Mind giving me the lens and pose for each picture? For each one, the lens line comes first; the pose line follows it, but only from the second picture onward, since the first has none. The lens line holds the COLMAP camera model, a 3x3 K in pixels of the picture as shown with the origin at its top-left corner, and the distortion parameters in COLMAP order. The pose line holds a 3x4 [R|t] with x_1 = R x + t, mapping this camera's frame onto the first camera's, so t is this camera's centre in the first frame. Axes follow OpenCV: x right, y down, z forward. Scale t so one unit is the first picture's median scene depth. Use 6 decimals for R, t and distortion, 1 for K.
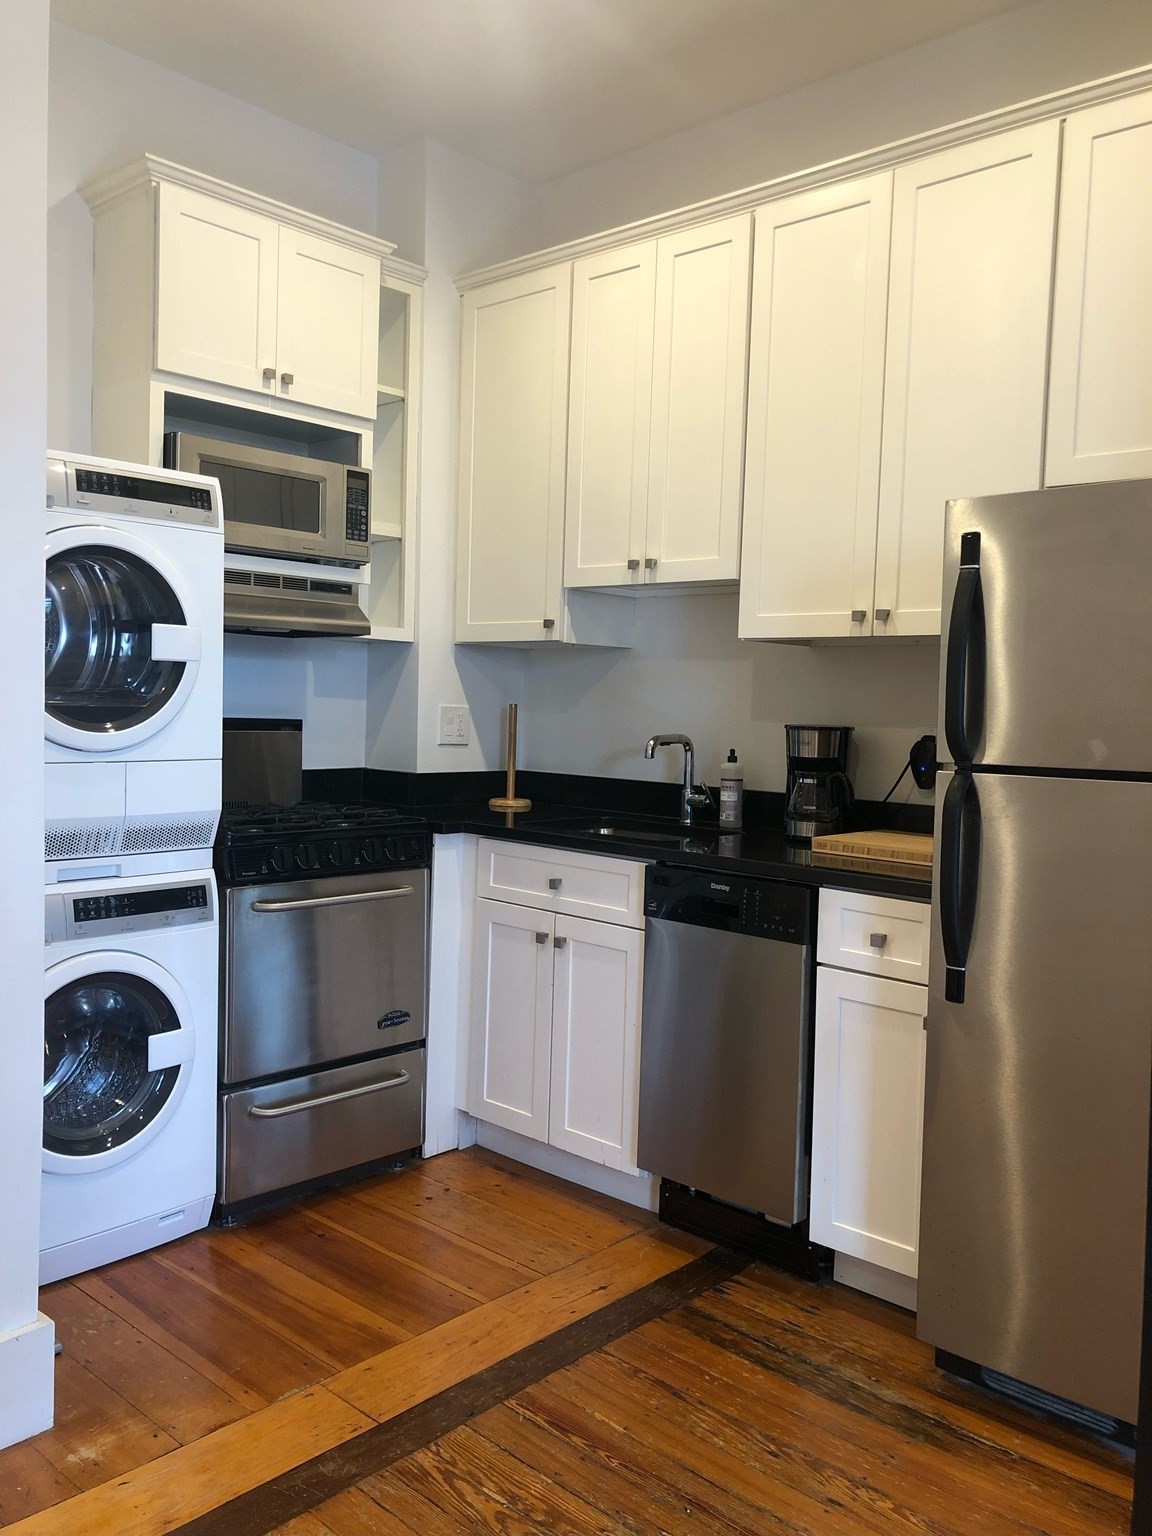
lens RADIAL K [[1281.7, 0, 539.6], [0, 1281.7, 747.7], [0, 0, 1]] dist [0.058167, -0.053030]
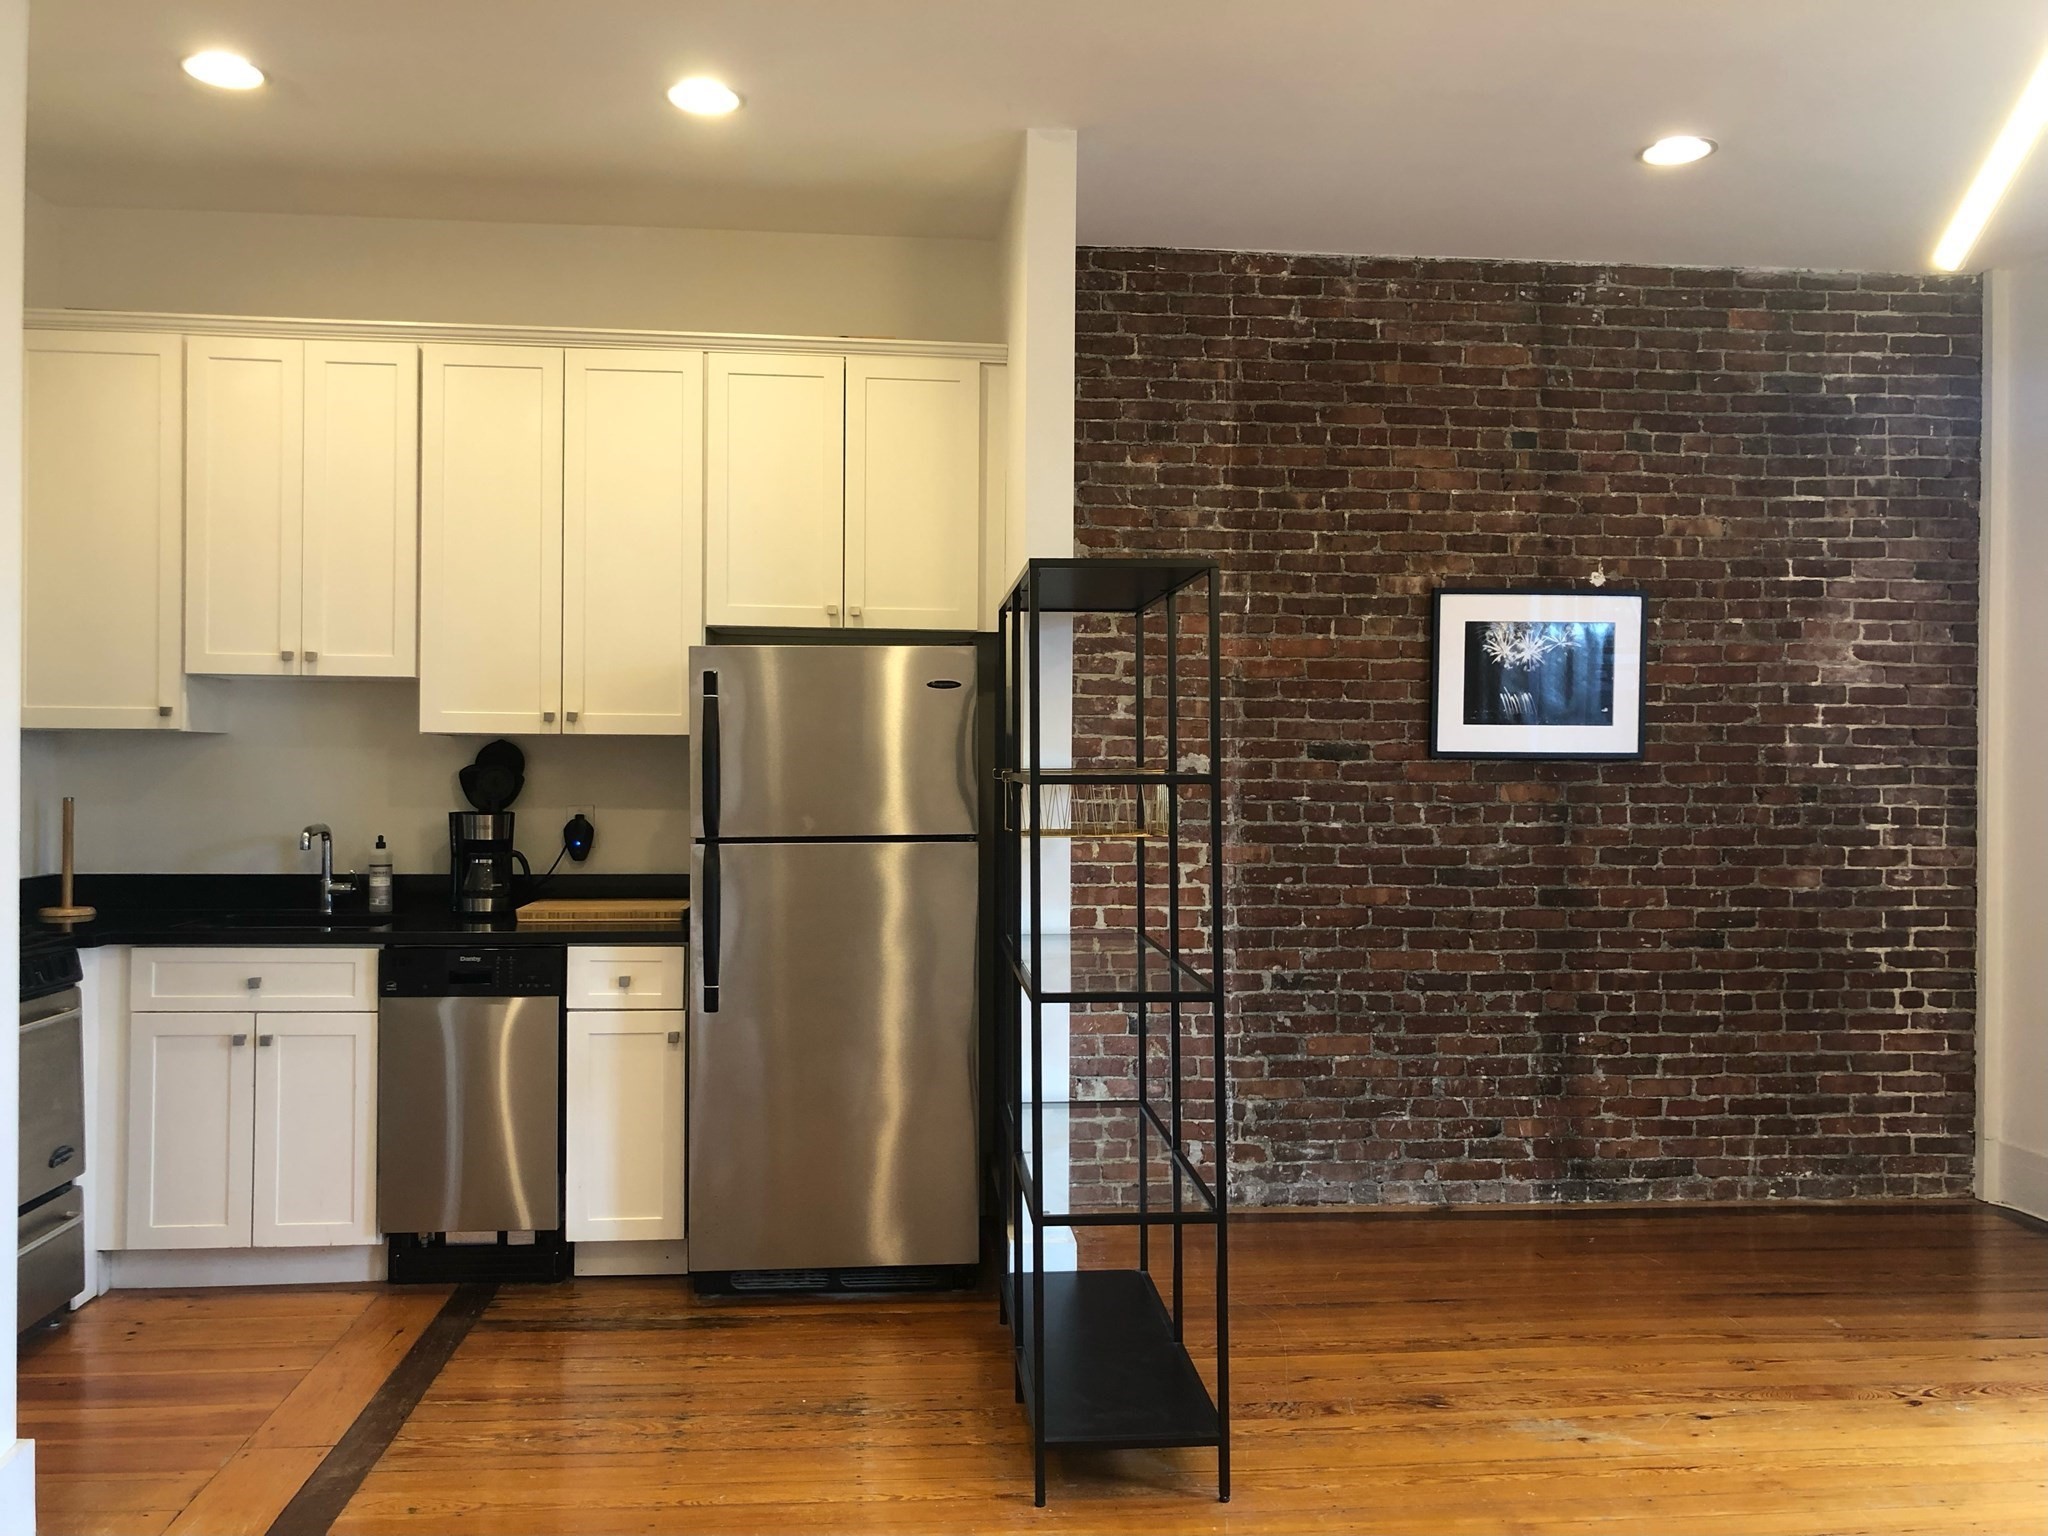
lens RADIAL K [[1709.0, 0, 1018.7], [0, 1709.0, 757.7], [0, 0, 1]] dist [0.058167, -0.053030]
pose [[0.673275, -0.022230, 0.739058, -0.583878], [0.041504, 0.999108, -0.007757, -0.032950], [-0.738226, 0.035896, 0.673597, -0.345969]]
